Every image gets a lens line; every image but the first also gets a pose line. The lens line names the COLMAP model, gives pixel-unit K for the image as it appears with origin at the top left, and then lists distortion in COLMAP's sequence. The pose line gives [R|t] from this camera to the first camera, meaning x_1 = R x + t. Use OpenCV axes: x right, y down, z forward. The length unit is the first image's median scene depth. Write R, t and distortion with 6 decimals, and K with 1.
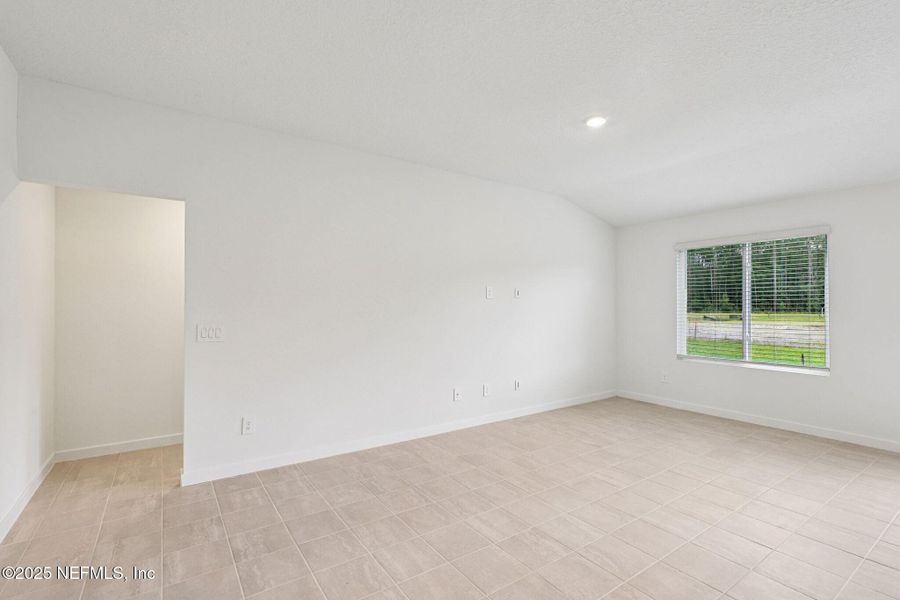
lens RADIAL K [[416.6, 0, 450.0], [0, 416.6, 300.0], [0, 0, 1]] dist [0.000783, -0.000173]
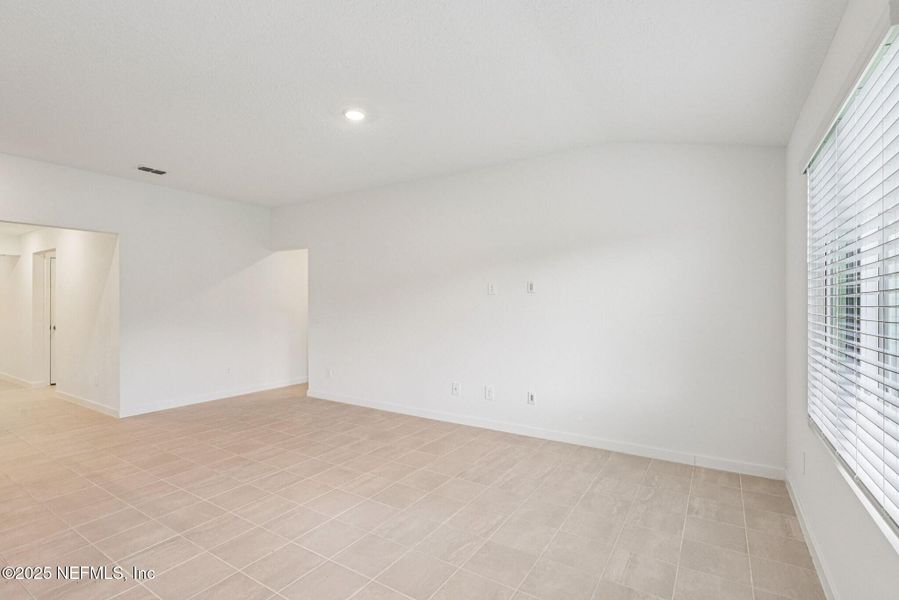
lens RADIAL K [[416.1, 0, 449.5], [0, 416.1, 300.0], [0, 0, 1]] dist [0.000783, -0.000173]
pose [[0.391226, -0.009065, -0.920250, 1.092747], [0.013021, 0.999906, -0.004314, 0.011389], [0.920203, -0.010294, 0.391307, 0.659928]]
